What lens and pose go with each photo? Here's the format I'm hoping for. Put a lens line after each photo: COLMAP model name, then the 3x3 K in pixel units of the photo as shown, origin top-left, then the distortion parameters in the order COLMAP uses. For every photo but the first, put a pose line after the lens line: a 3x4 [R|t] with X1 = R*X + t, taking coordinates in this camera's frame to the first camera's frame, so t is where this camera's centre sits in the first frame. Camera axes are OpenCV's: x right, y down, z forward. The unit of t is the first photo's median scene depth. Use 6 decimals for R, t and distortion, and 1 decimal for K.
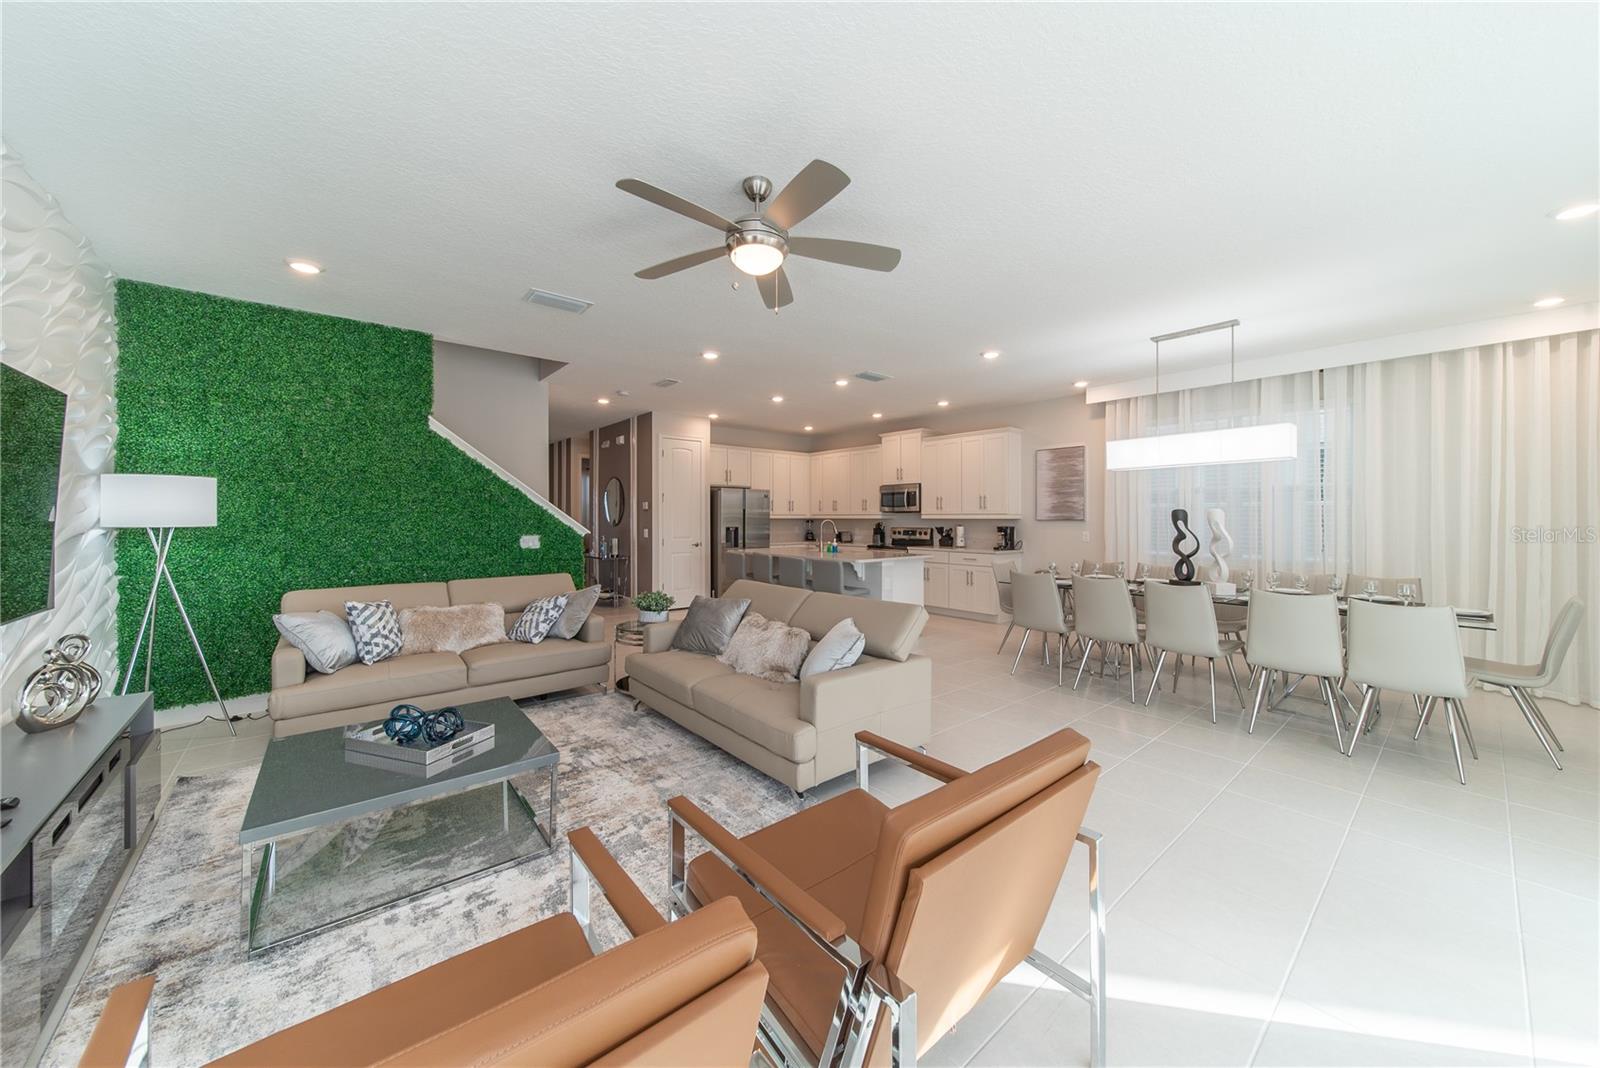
lens RADIAL K [[565.8, 0, 789.5], [0, 565.8, 524.1], [0, 0, 1]] dist [0.009306, -0.000182]
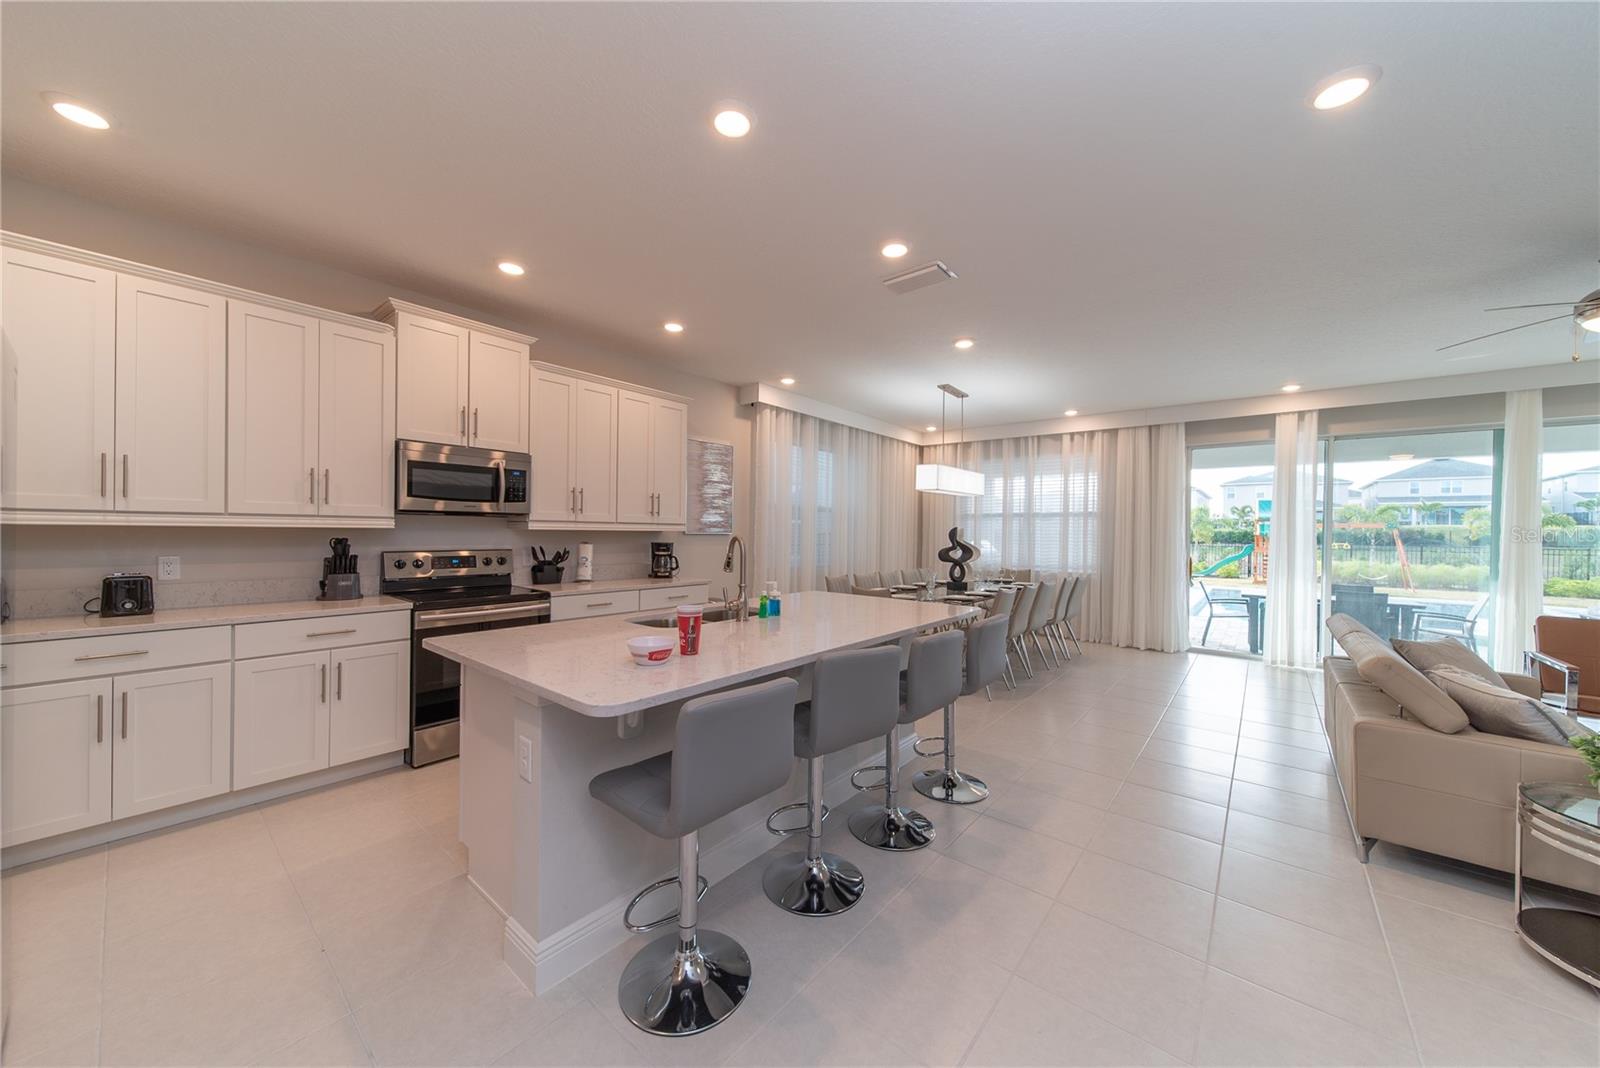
lens RADIAL K [[565.8, 0, 791.8], [0, 565.8, 533.7], [0, 0, 1]] dist [0.009306, -0.000182]
pose [[-0.180469, -0.009501, 0.983535, -0.368436], [-0.001048, 0.999955, 0.009467, -0.015116], [-0.983580, 0.000678, -0.180471, 1.187855]]
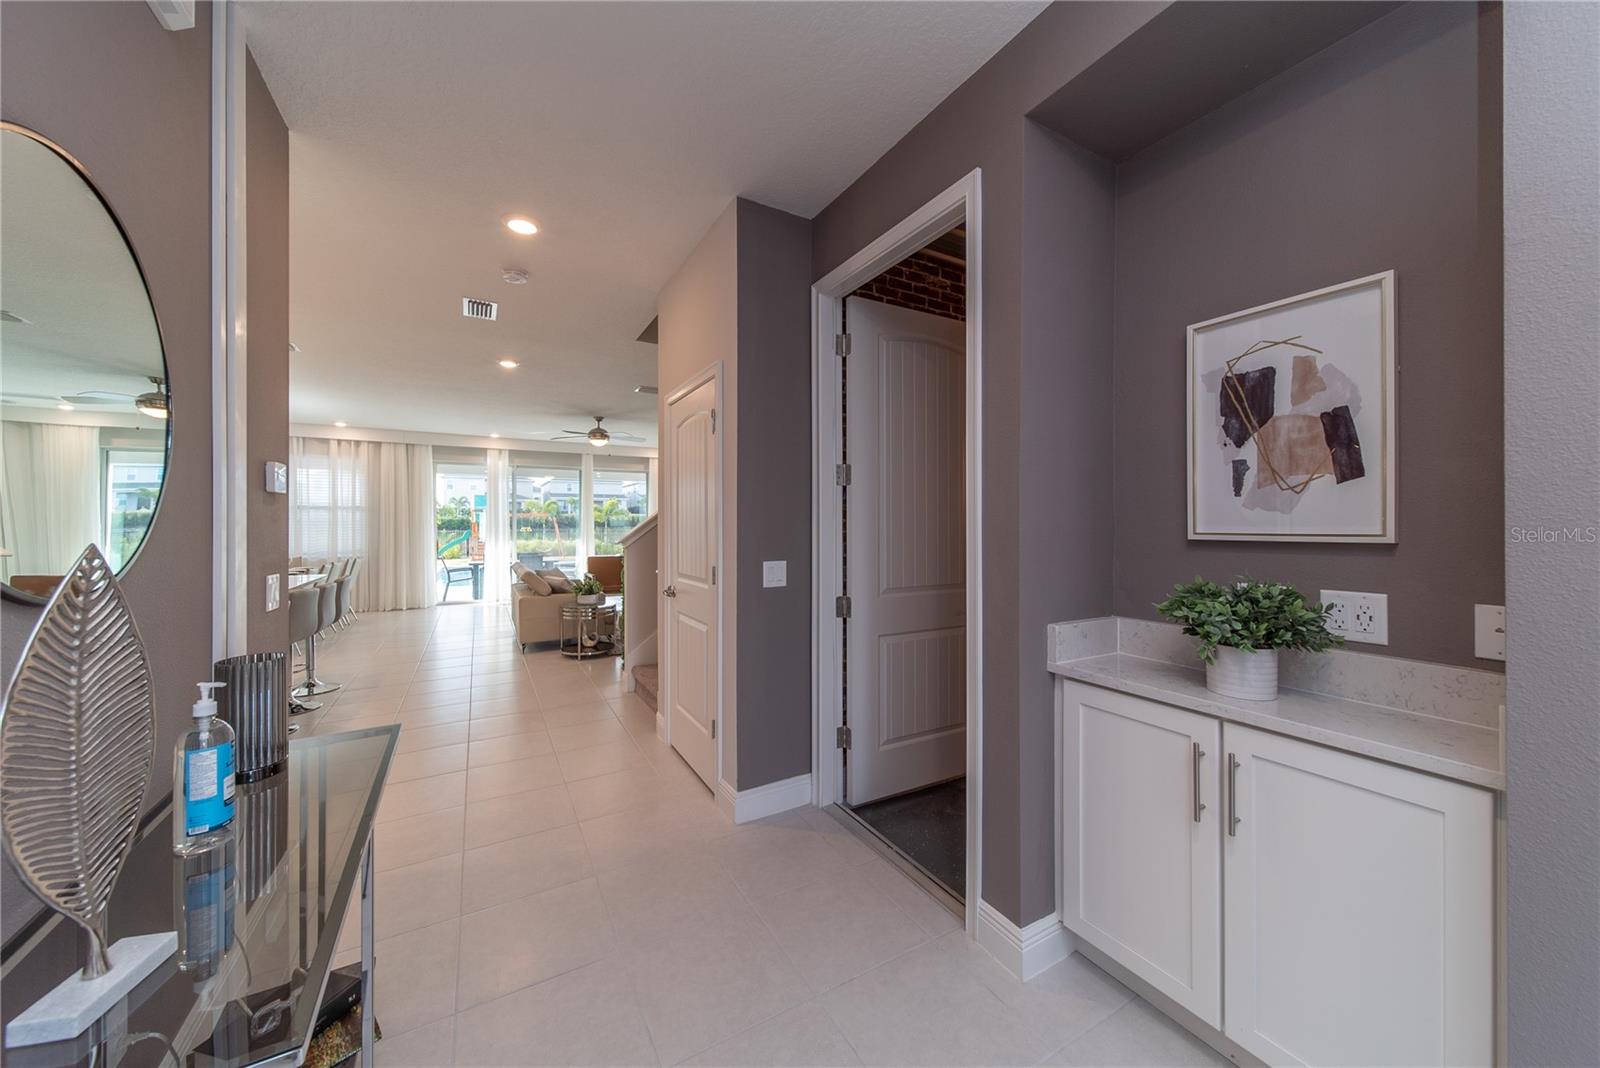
lens RADIAL K [[565.8, 0, 796.9], [0, 565.8, 521.6], [0, 0, 1]] dist [0.009306, -0.000182]
pose [[-0.983538, -0.001052, 0.180698, -0.670948], [0.000728, 0.999952, 0.009780, -0.023411], [-0.180699, 0.009750, -0.983490, 1.572293]]
